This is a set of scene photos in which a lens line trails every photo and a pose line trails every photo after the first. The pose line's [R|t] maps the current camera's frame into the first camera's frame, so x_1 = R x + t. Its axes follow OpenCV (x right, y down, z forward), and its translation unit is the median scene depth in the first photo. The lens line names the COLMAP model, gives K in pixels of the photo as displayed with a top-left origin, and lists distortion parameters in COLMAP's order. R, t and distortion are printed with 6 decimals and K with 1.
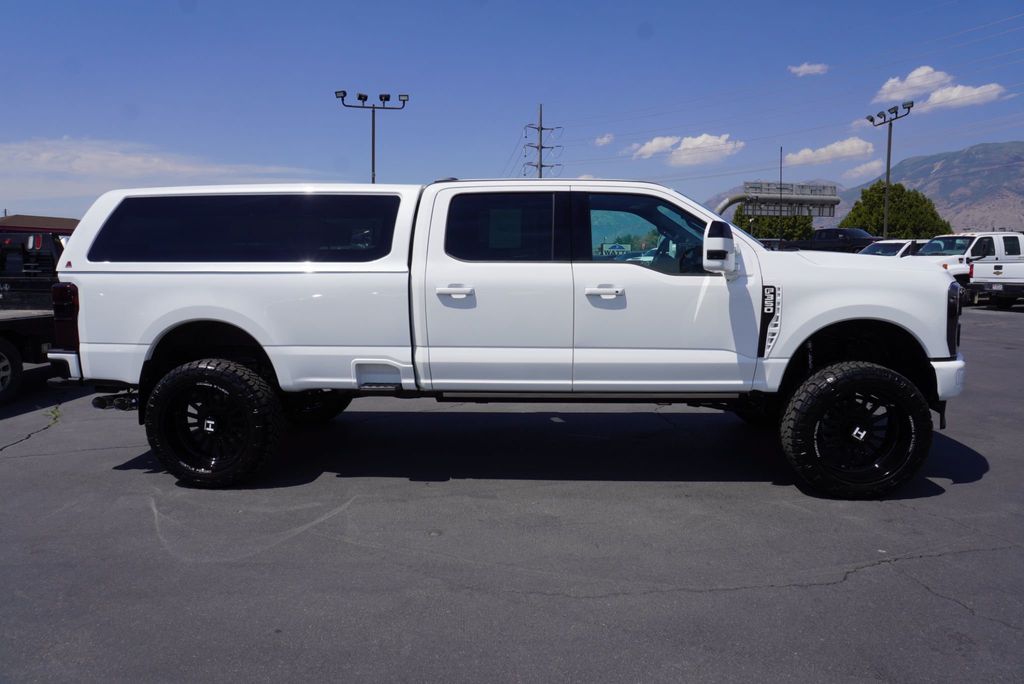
lens RADIAL K [[674.9, 0, 507.8], [0, 674.9, 317.6], [0, 0, 1]] dist [-0.029023, 0.022656]
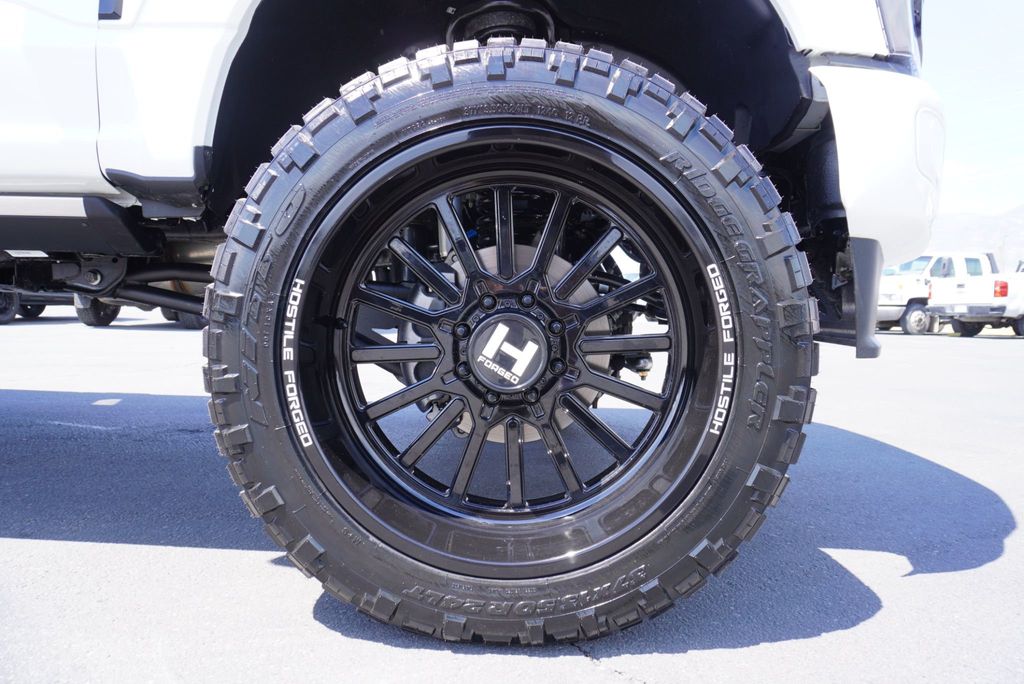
lens RADIAL K [[674.9, 0, 501.2], [0, 674.9, 310.8], [0, 0, 1]] dist [-0.029023, 0.022656]
pose [[0.998767, 0.032807, 0.037255, 0.467639], [-0.029639, 0.996139, -0.082632, 0.162247], [-0.039822, 0.081426, 0.995884, 0.700243]]
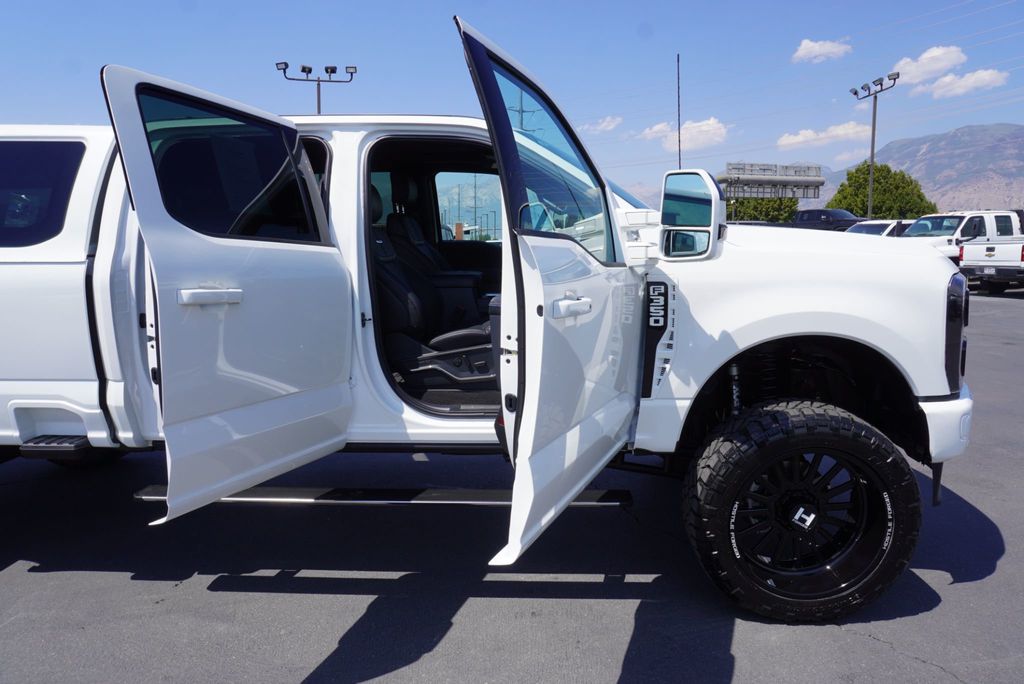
lens RADIAL K [[674.9, 0, 504.4], [0, 674.9, 314.3], [0, 0, 1]] dist [-0.029023, 0.022656]
pose [[0.999906, -0.007160, 0.011709, 0.219066], [0.006954, 0.999822, 0.017541, -0.026436], [-0.011832, -0.017458, 0.999778, 0.351020]]
